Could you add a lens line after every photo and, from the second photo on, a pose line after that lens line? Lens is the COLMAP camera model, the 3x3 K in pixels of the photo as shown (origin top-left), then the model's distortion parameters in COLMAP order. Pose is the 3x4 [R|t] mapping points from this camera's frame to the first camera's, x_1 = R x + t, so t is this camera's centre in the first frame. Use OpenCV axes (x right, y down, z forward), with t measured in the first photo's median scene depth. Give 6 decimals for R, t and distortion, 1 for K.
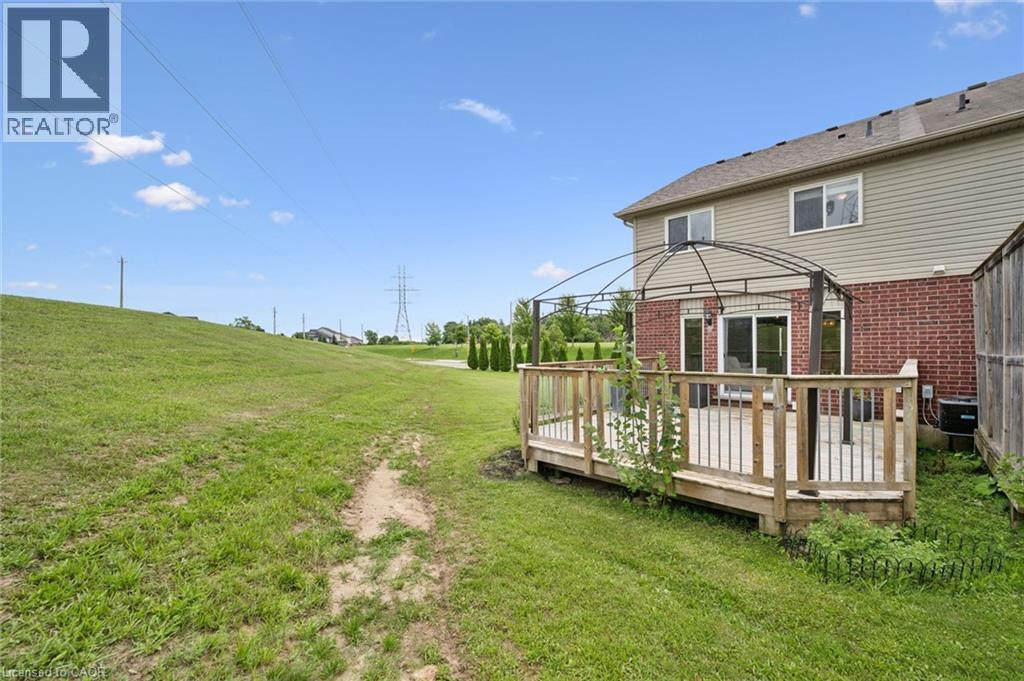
lens RADIAL K [[404.5, 0, 518.4], [0, 404.5, 348.6], [0, 0, 1]] dist [0.000696, 0.000072]
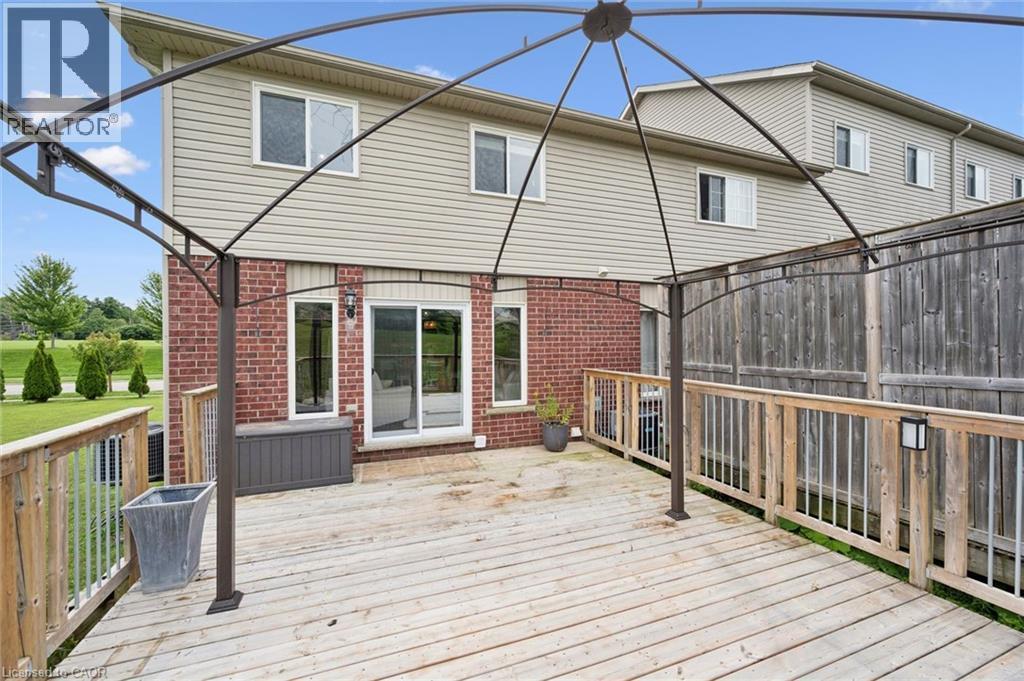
lens RADIAL K [[404.5, 0, 509.8], [0, 404.5, 340.8], [0, 0, 1]] dist [0.000696, 0.000072]
pose [[0.438572, 0.006623, 0.898672, 0.082831], [0.007689, 0.999909, -0.011121, -0.019695], [-0.898663, 0.011788, 0.438481, 0.589379]]
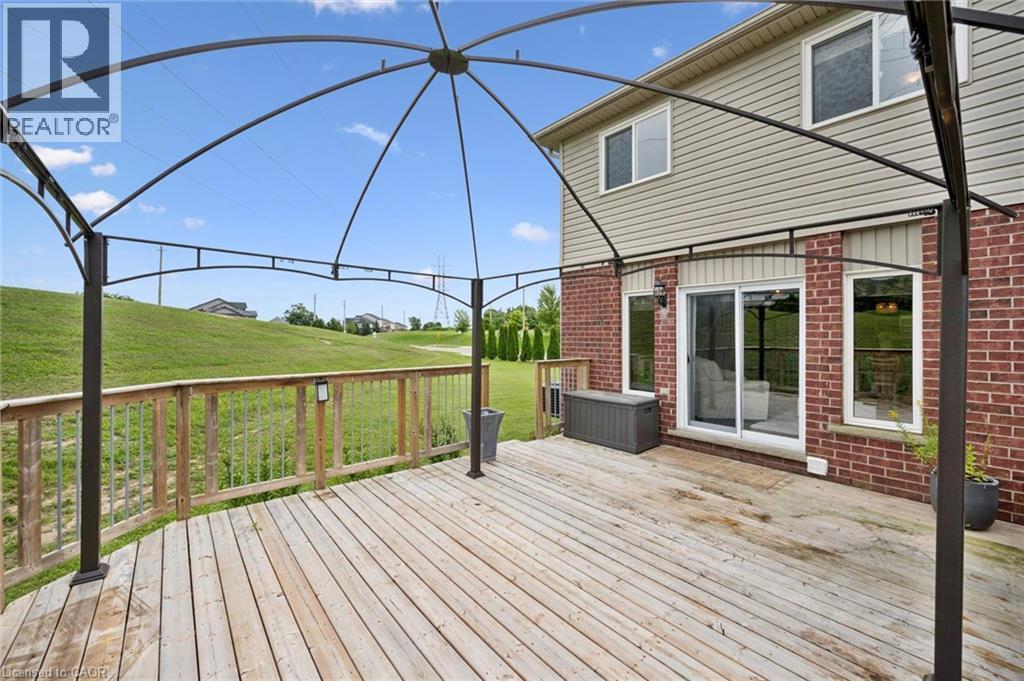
lens RADIAL K [[404.5, 0, 507.6], [0, 404.5, 331.0], [0, 0, 1]] dist [0.000696, 0.000072]
pose [[0.993486, 0.009175, -0.113580, 0.327336], [-0.010425, 0.999891, -0.010420, -0.015331], [0.113472, 0.011537, 0.993474, 0.410739]]
